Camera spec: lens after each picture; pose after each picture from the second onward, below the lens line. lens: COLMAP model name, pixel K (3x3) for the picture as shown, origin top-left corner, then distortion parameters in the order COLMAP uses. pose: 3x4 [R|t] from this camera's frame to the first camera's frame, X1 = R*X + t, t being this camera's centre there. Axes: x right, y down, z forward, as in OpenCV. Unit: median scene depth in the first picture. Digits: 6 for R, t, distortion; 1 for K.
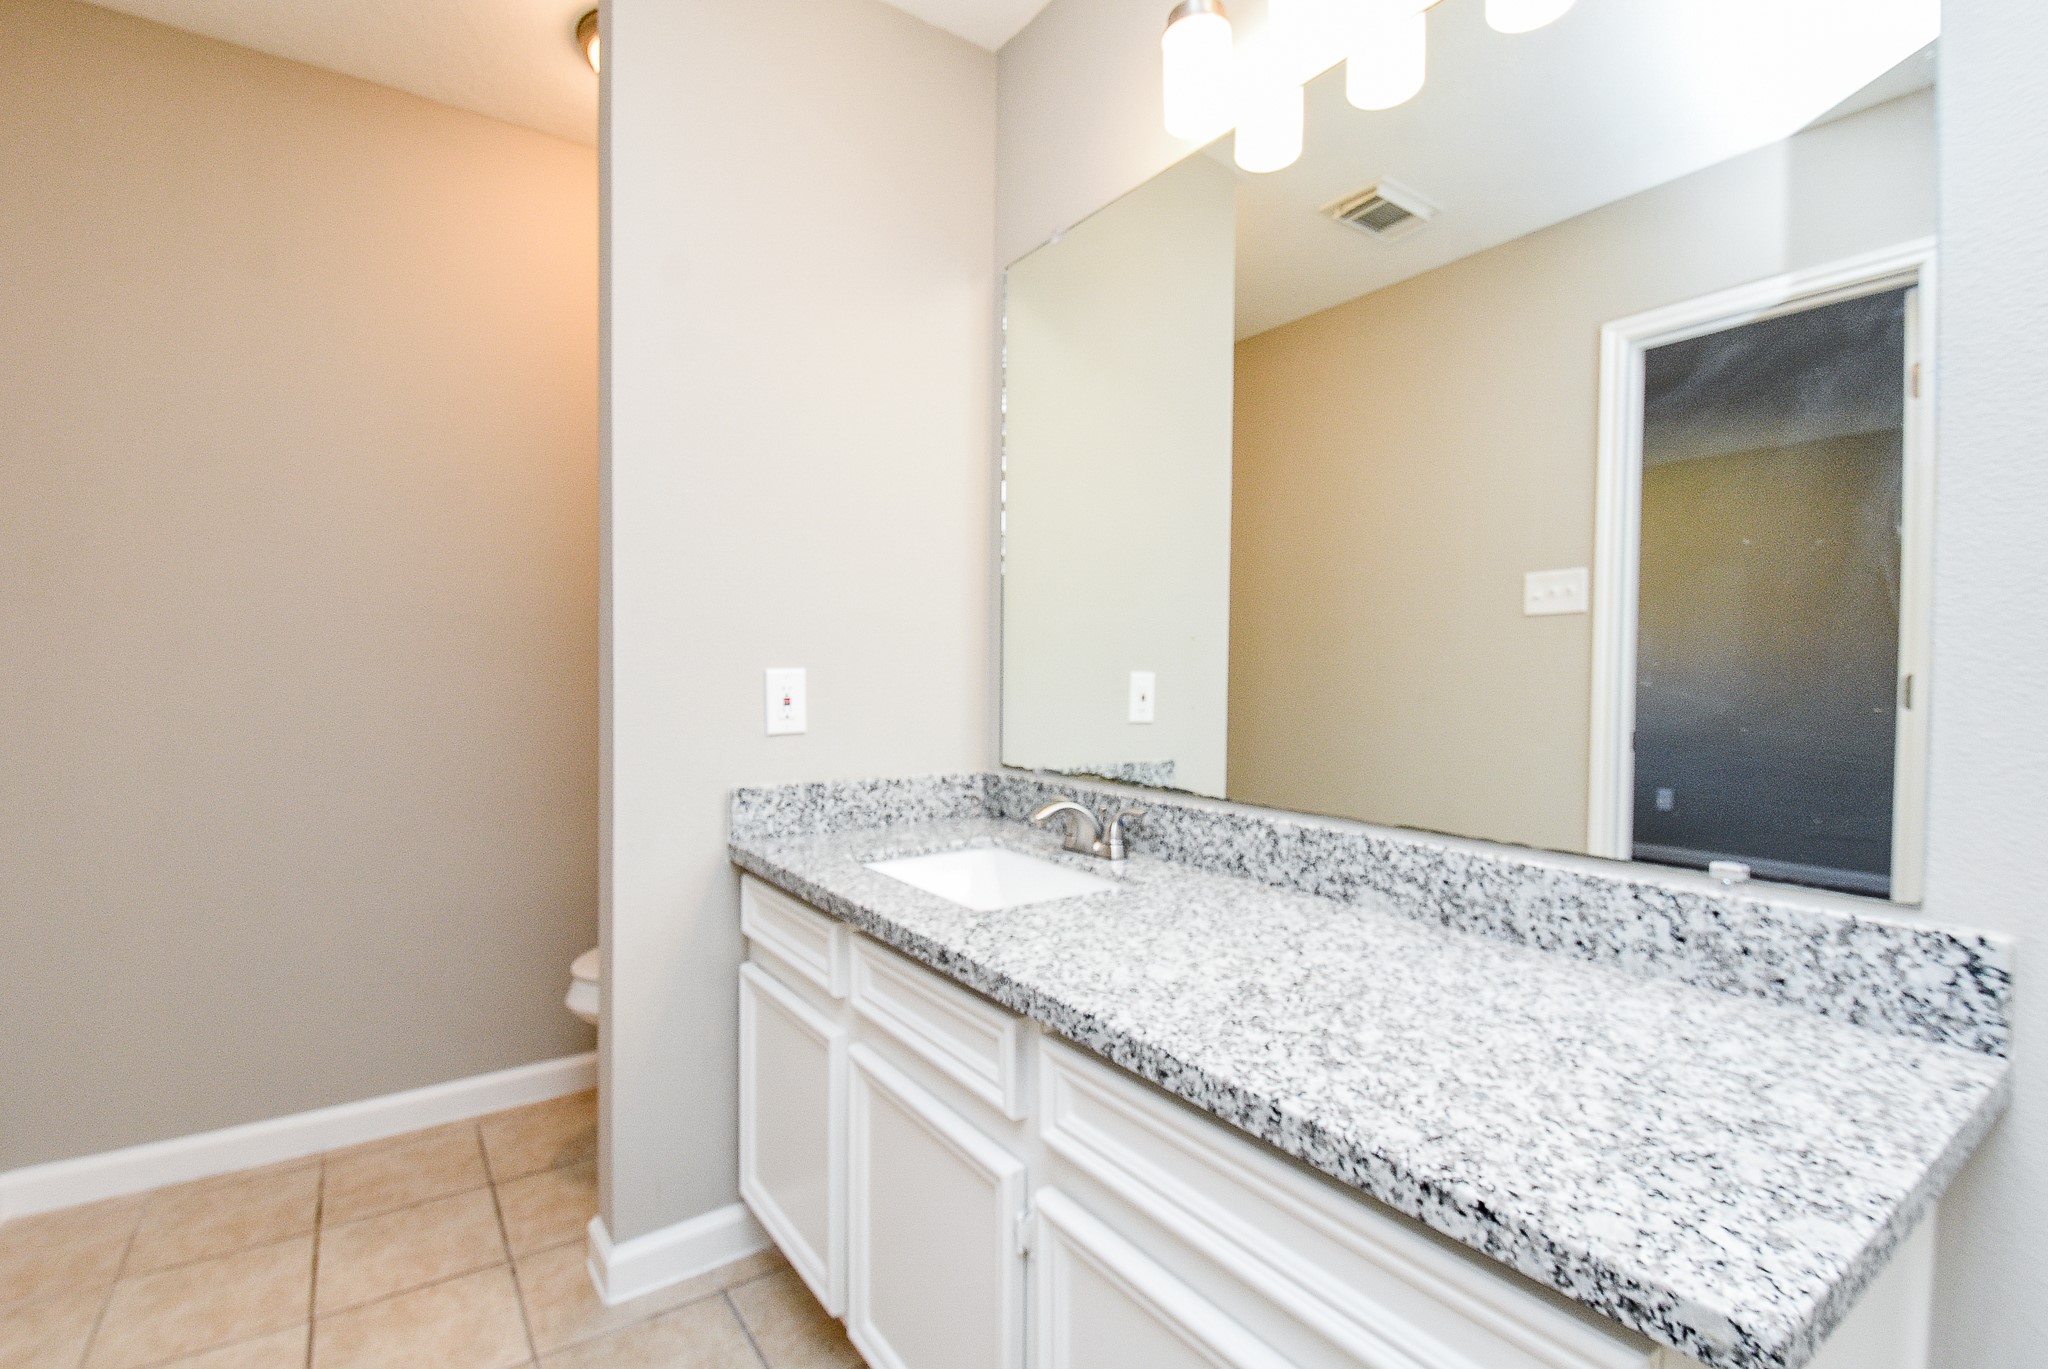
lens RADIAL K [[909.5, 0, 1025.0], [0, 909.5, 701.5], [0, 0, 1]] dist [0.026890, -0.023012]
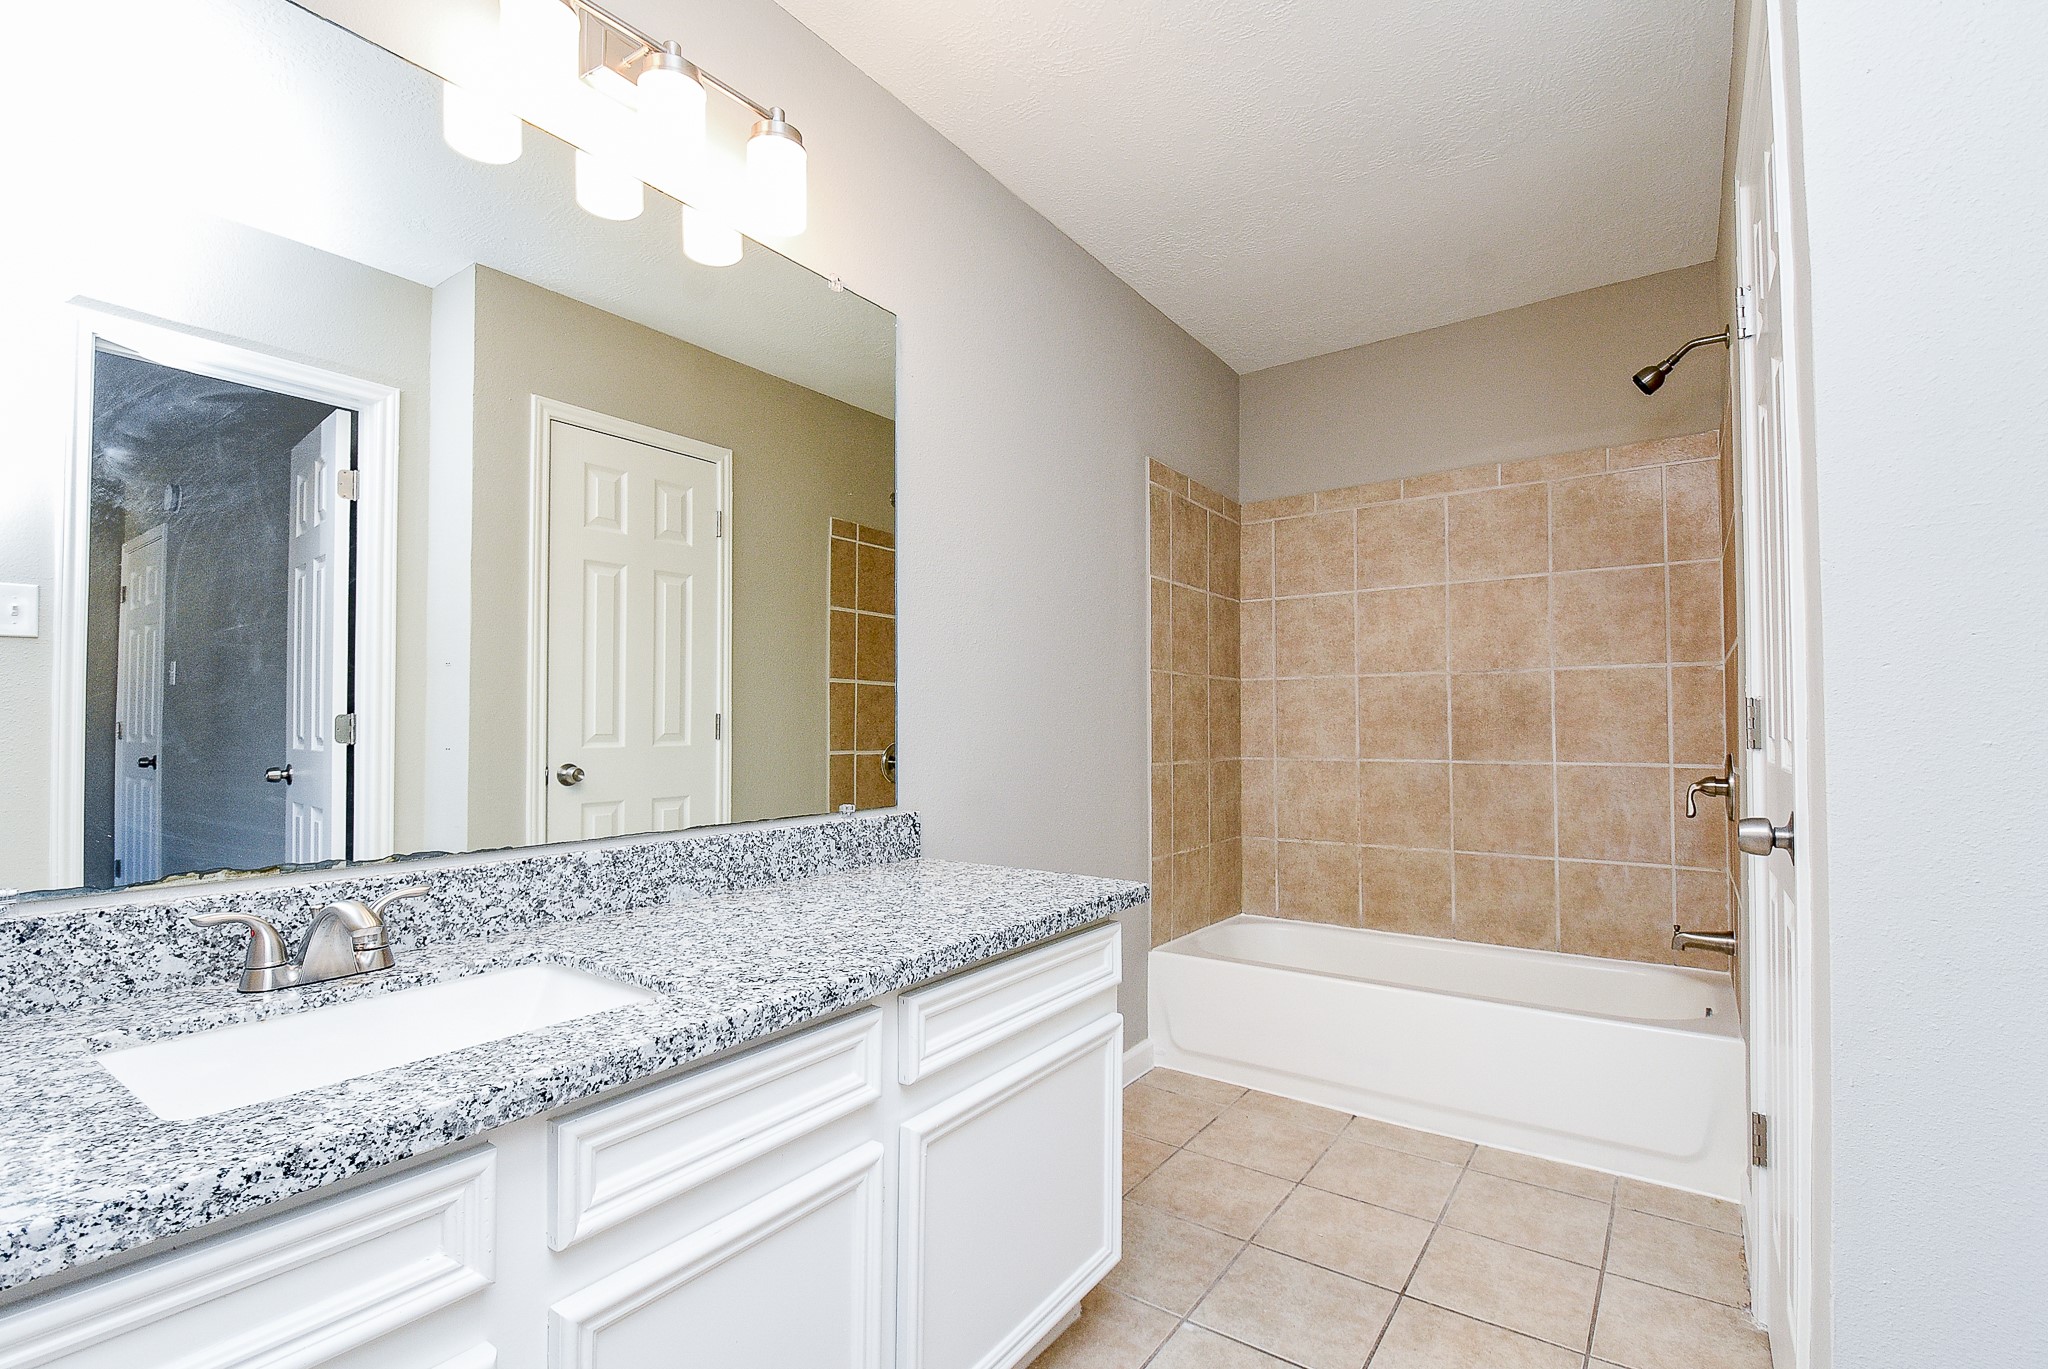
lens RADIAL K [[909.5, 0, 1025.0], [0, 909.5, 701.5], [0, 0, 1]] dist [0.026890, -0.023012]
pose [[-0.318914, 0.013374, 0.947689, -1.019942], [0.027457, 0.999611, -0.004867, -0.021154], [-0.947386, 0.024469, -0.319157, 1.046770]]
